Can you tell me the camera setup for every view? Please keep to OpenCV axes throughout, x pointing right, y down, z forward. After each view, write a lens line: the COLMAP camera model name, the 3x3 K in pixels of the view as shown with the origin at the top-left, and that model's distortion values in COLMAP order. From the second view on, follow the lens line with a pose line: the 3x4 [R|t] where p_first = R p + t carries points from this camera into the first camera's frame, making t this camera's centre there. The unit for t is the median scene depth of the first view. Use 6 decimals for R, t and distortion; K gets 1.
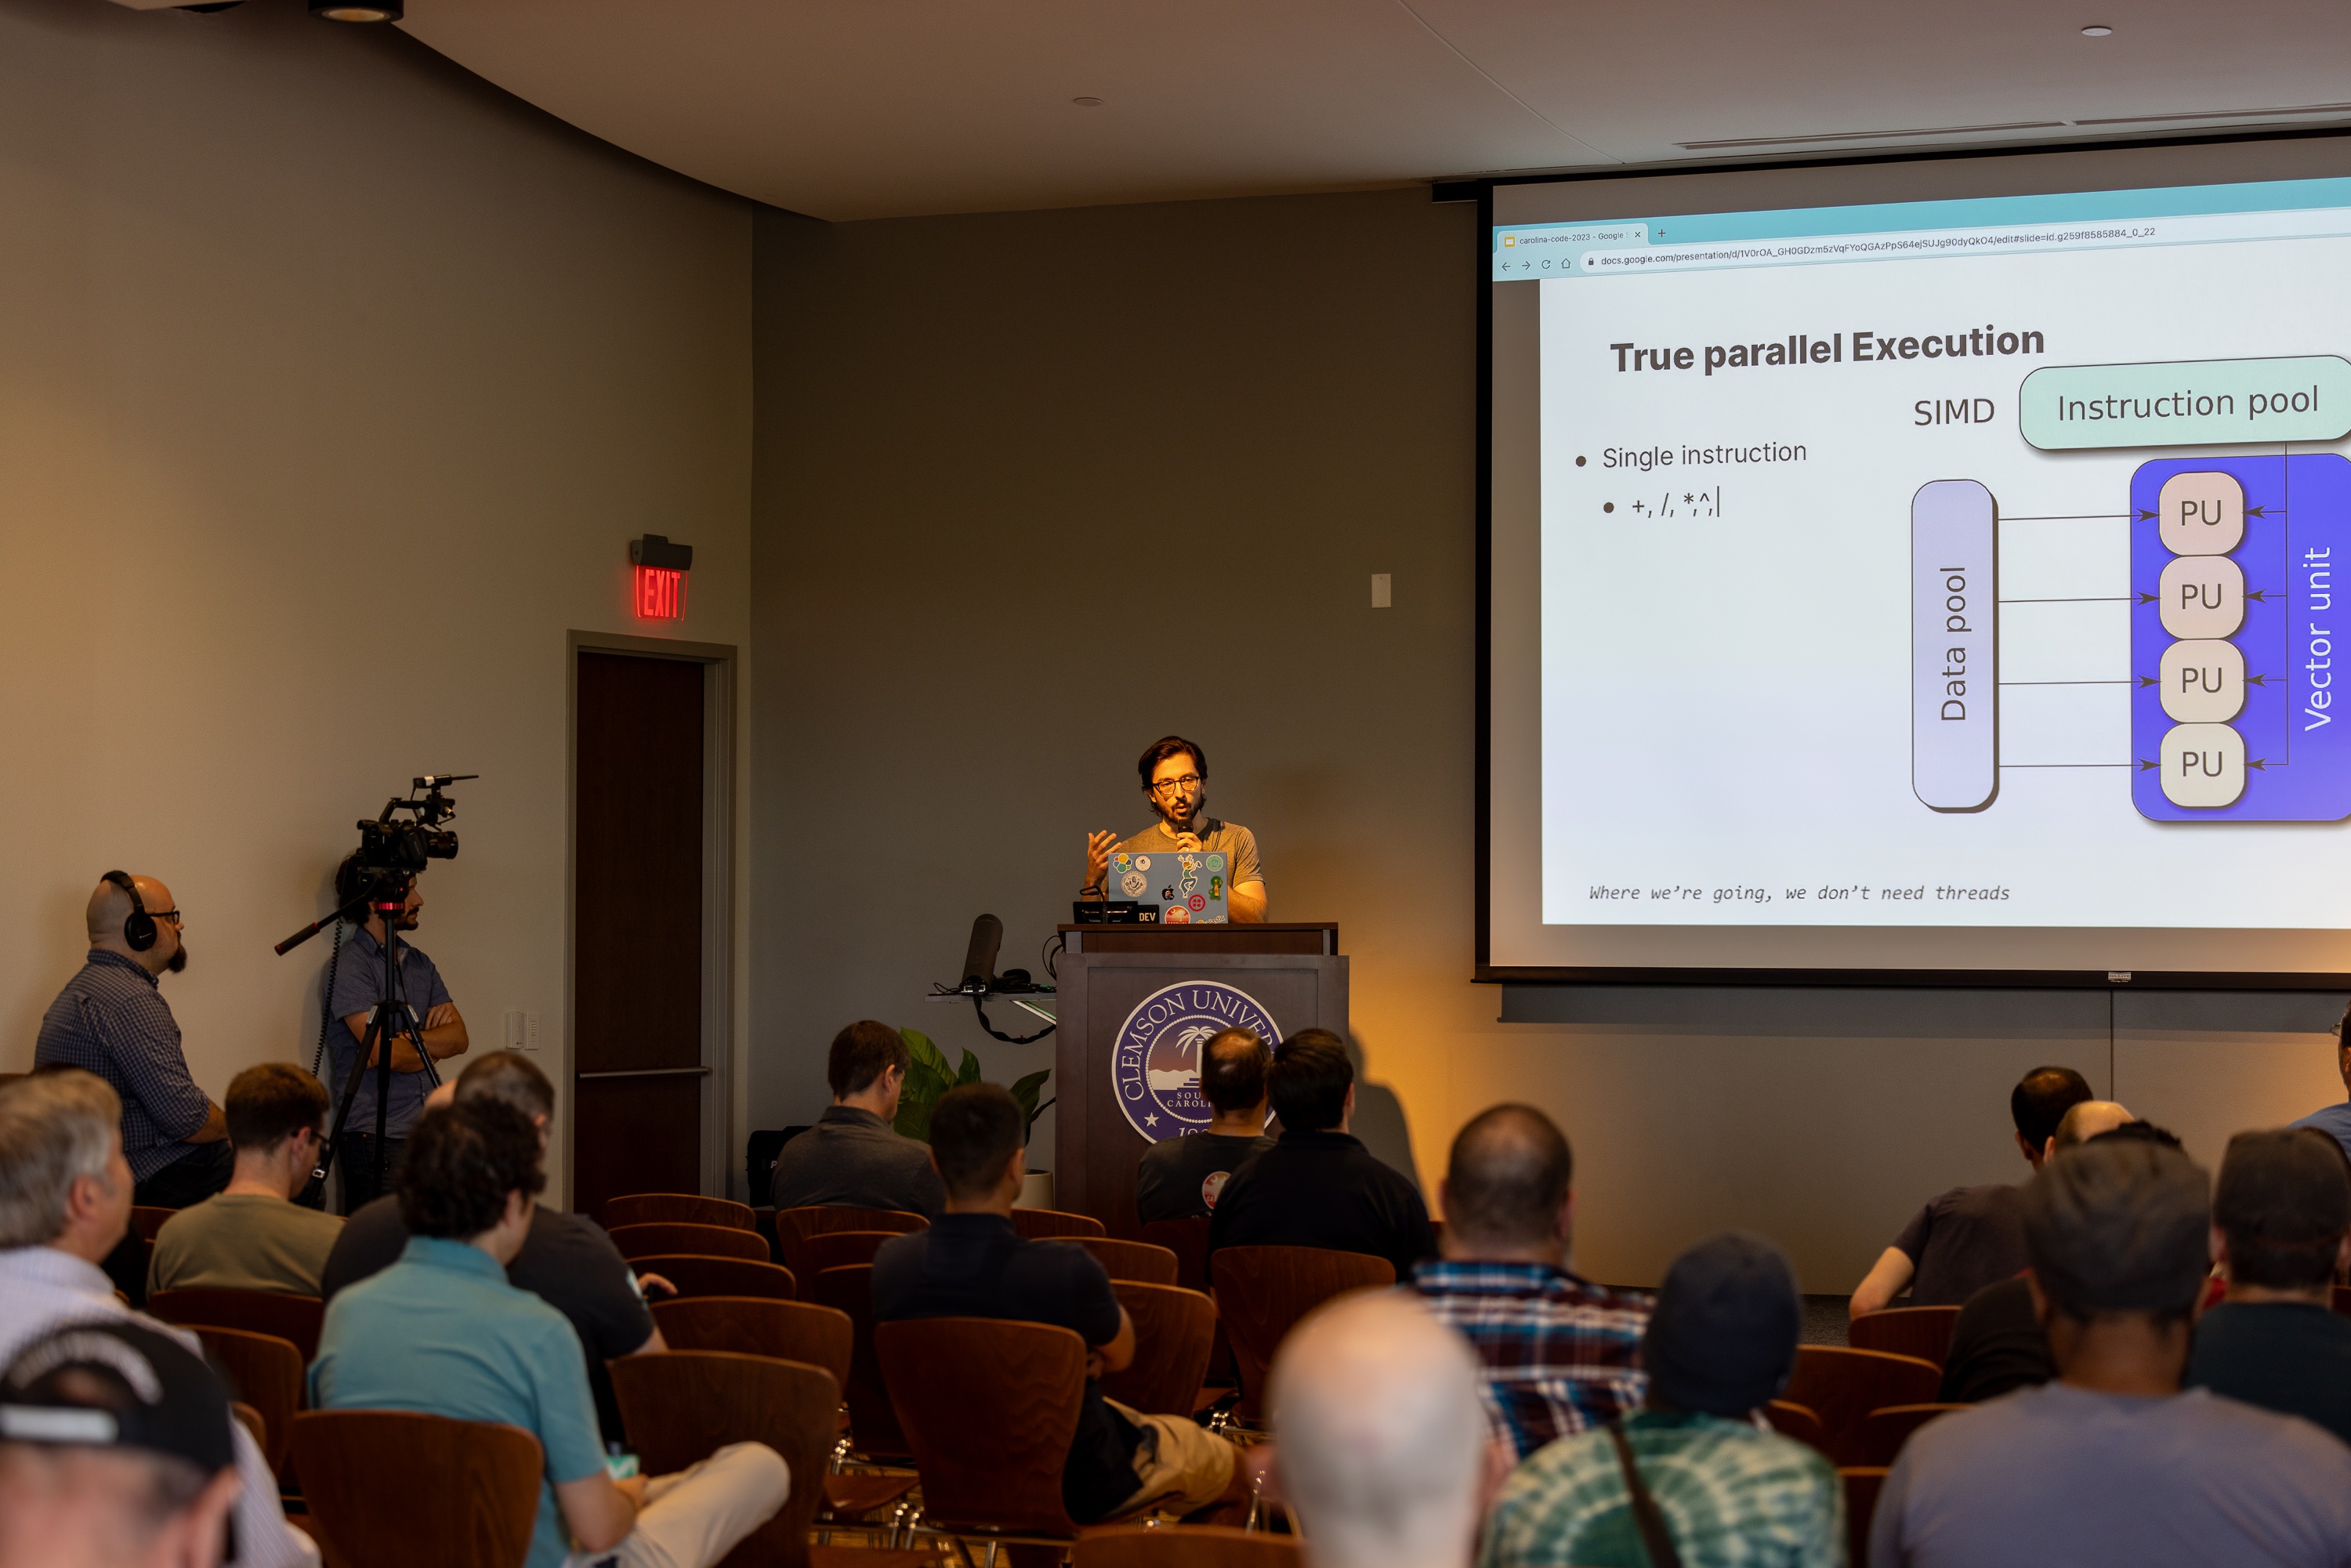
lens RADIAL K [[4596.1, 0, 1131.5], [0, 4596.1, 752.5], [0, 0, 1]] dist [-0.025656, 0.000000]
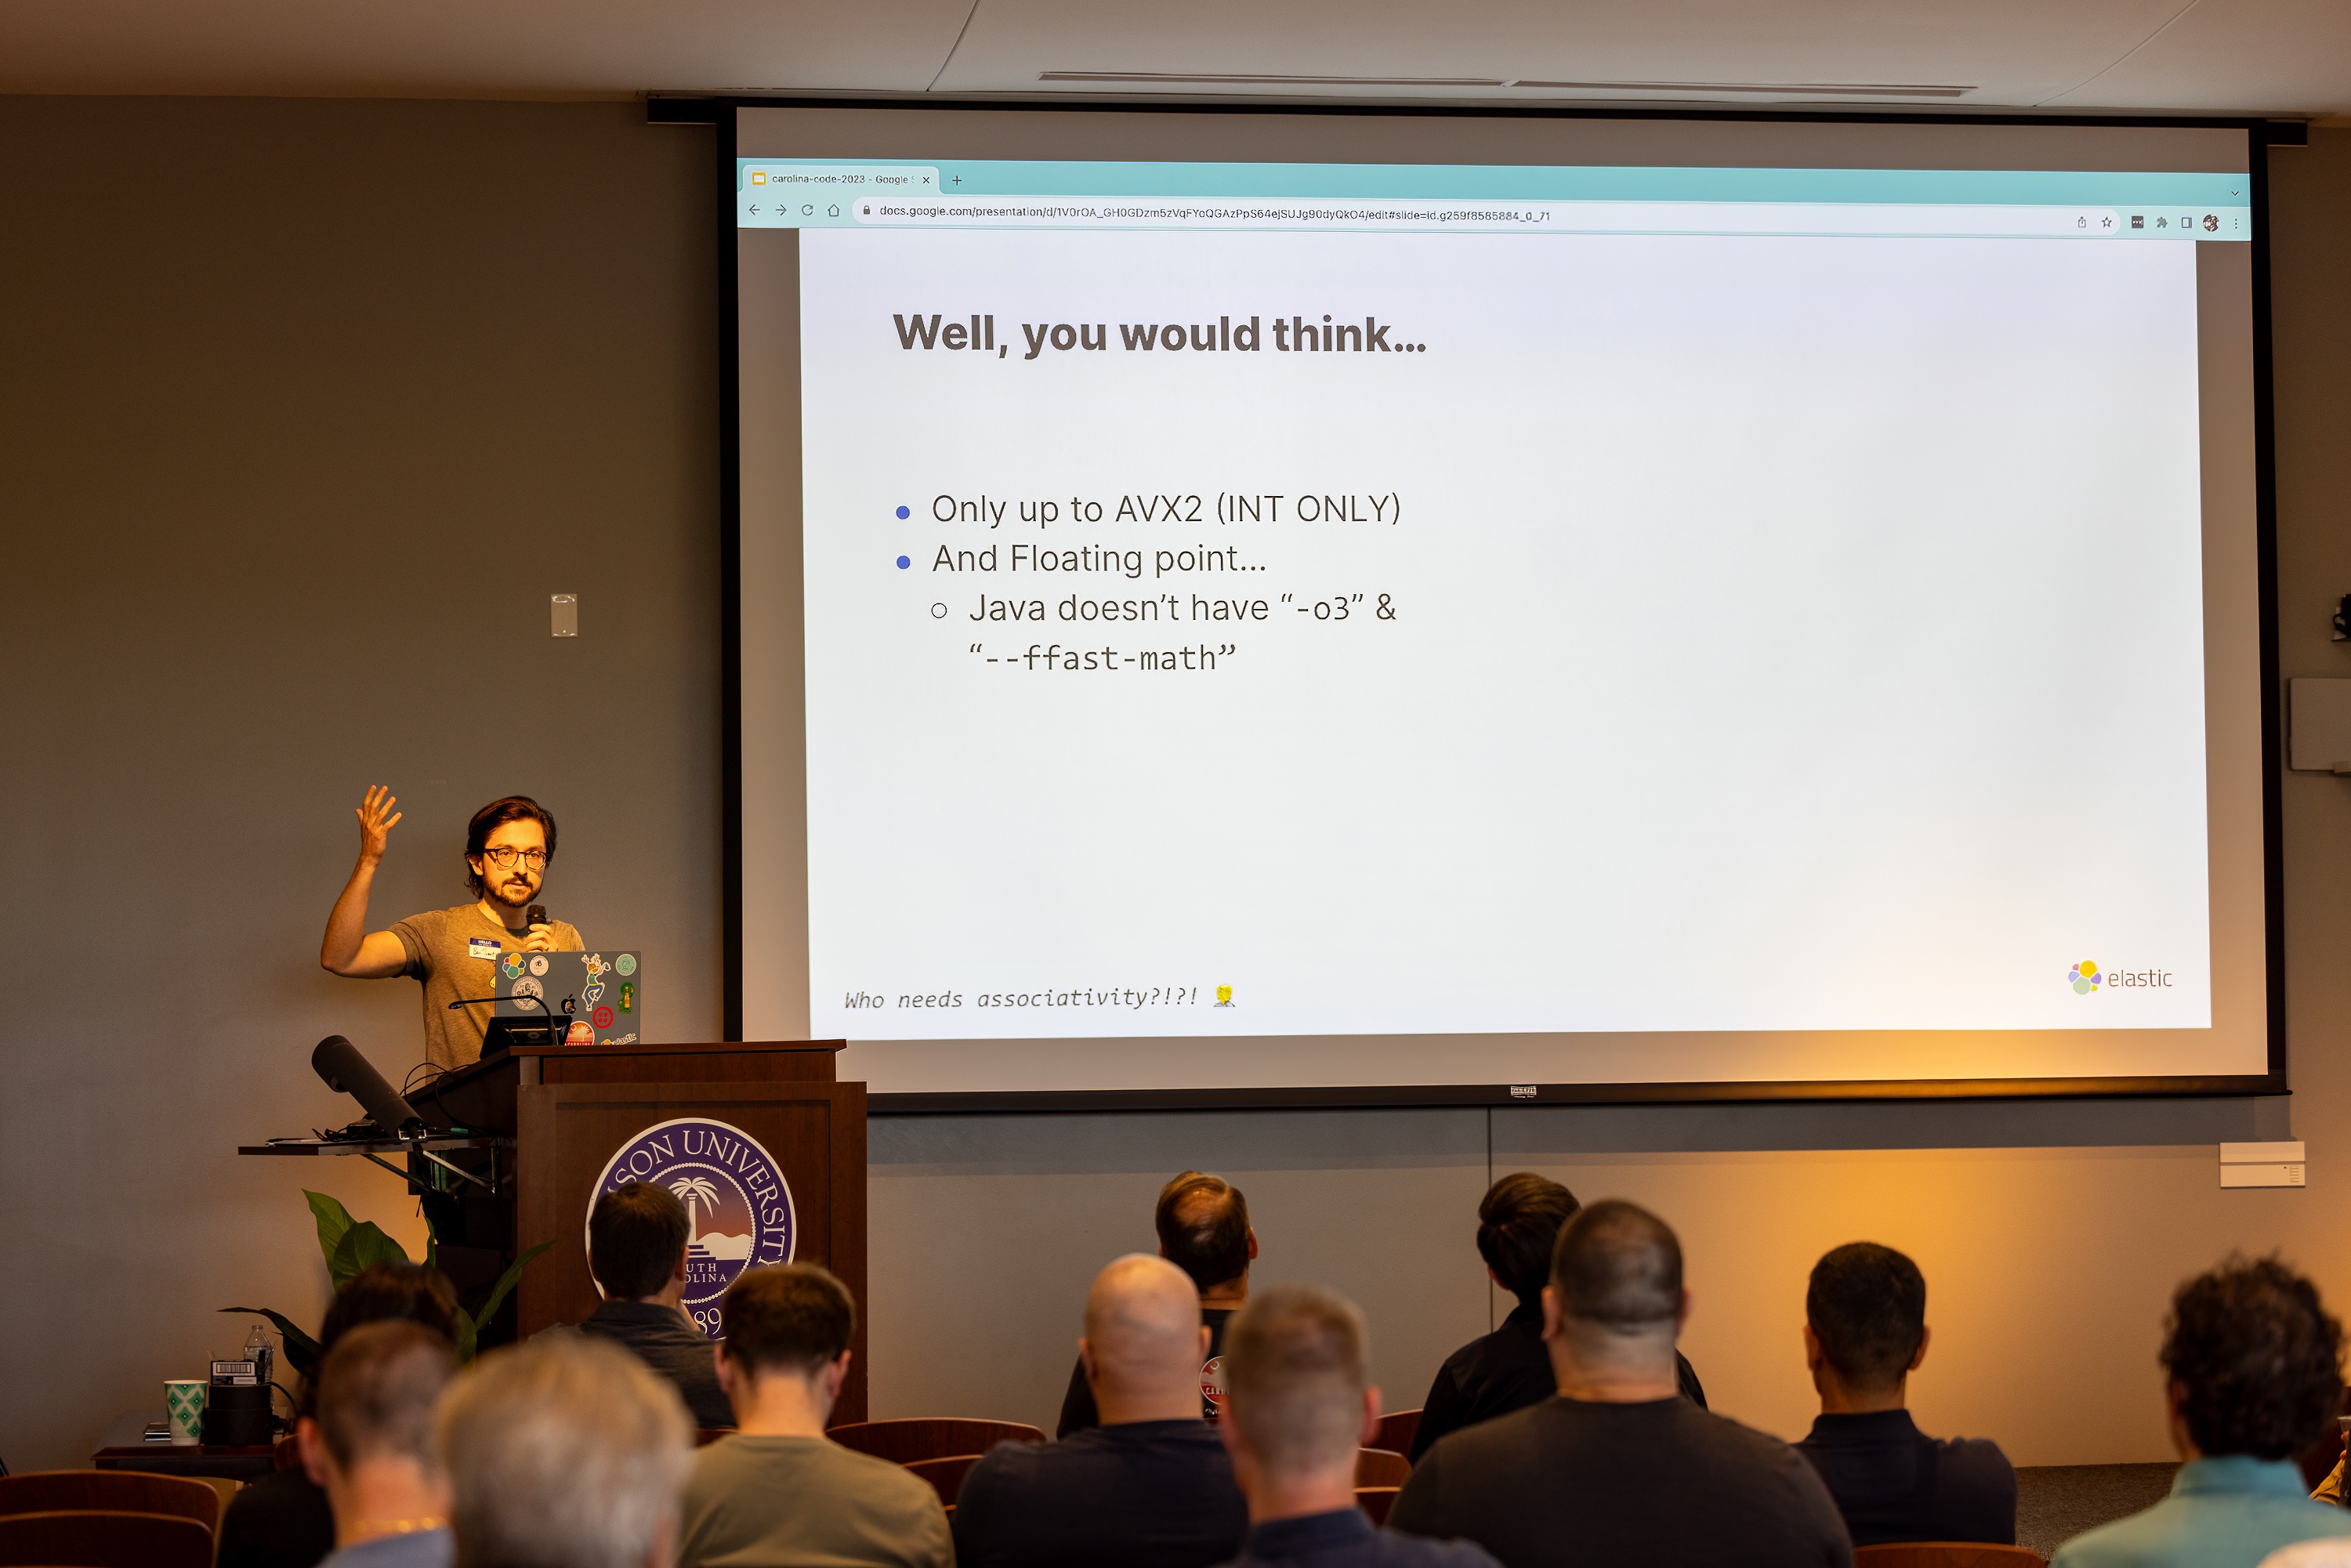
lens RADIAL K [[5561.6, 0, 1151.0], [0, 5561.6, 653.9], [0, 0, 1]] dist [-0.077264, 0.000000]
pose [[0.856233, 0.020623, 0.516178, -0.385729], [-0.002922, 0.999380, -0.035082, 0.004529], [-0.516581, 0.028530, 0.855763, 0.161110]]
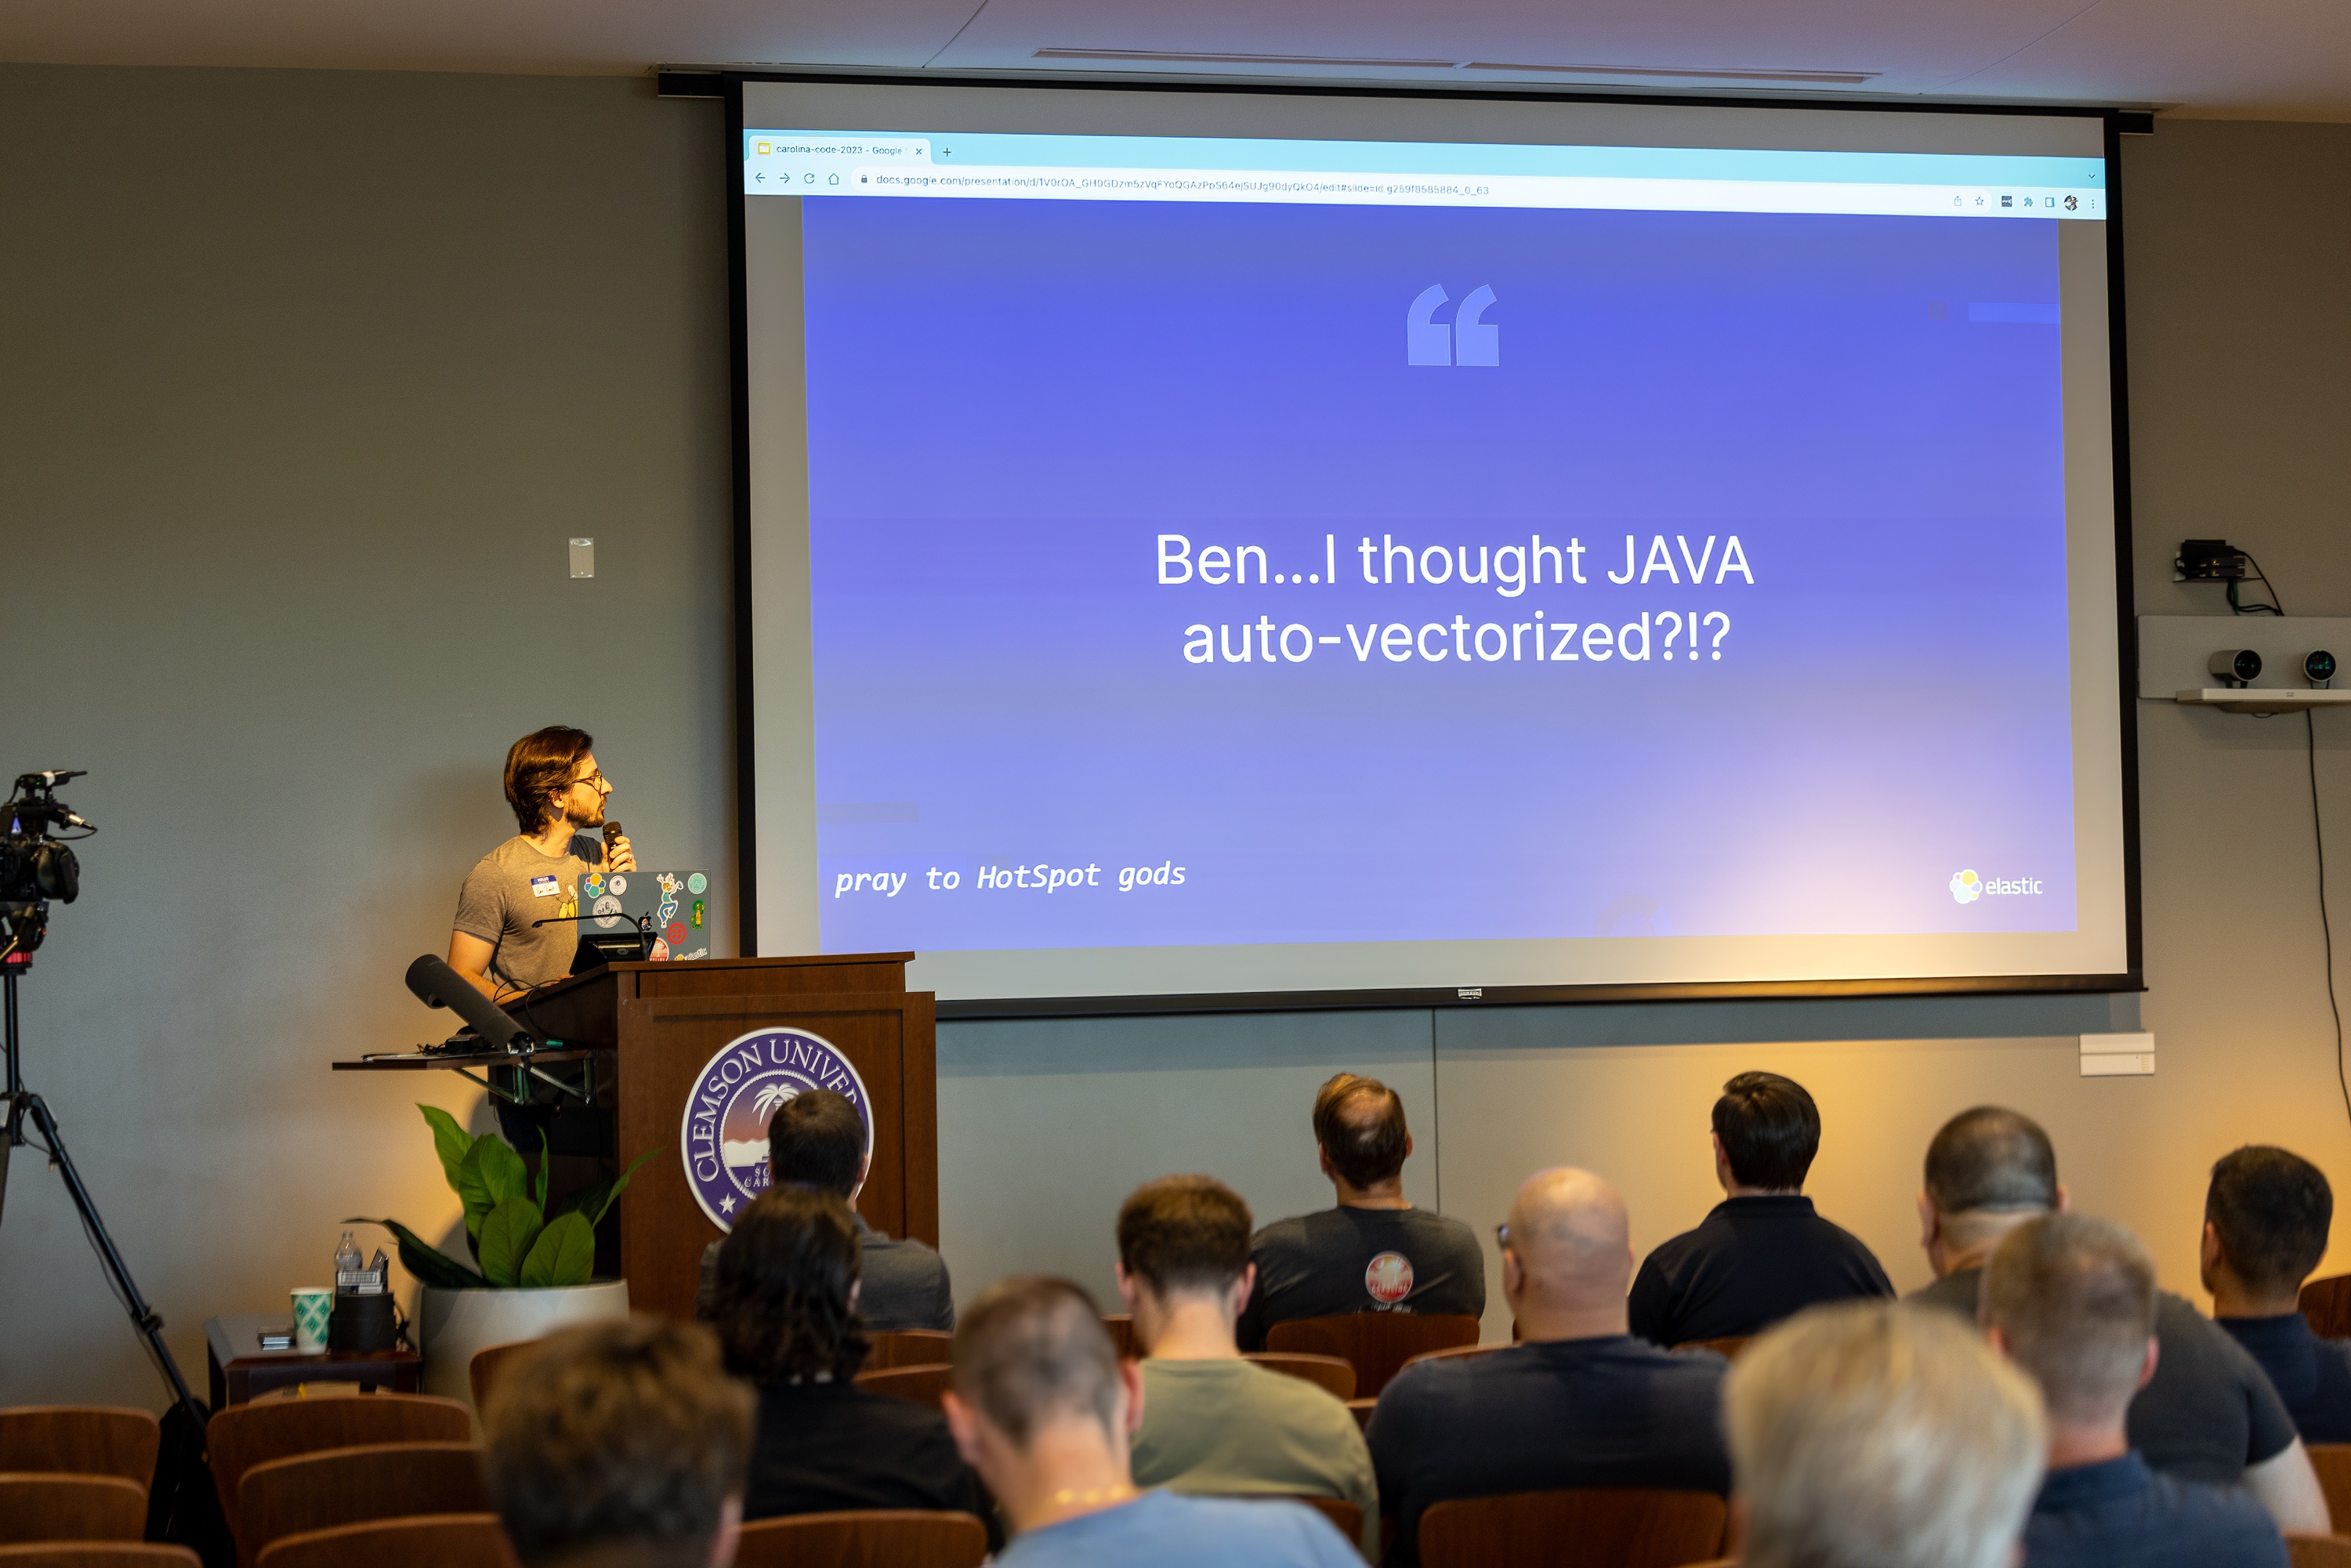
lens RADIAL K [[4596.1, 0, 1243.3], [0, 4596.1, 794.5], [0, 0, 1]] dist [-0.025656, 0.000000]
pose [[0.793130, -0.003242, 0.609043, -0.396785], [0.003874, 0.999992, 0.000278, 0.008581], [-0.609040, 0.002139, 0.793137, 0.302068]]
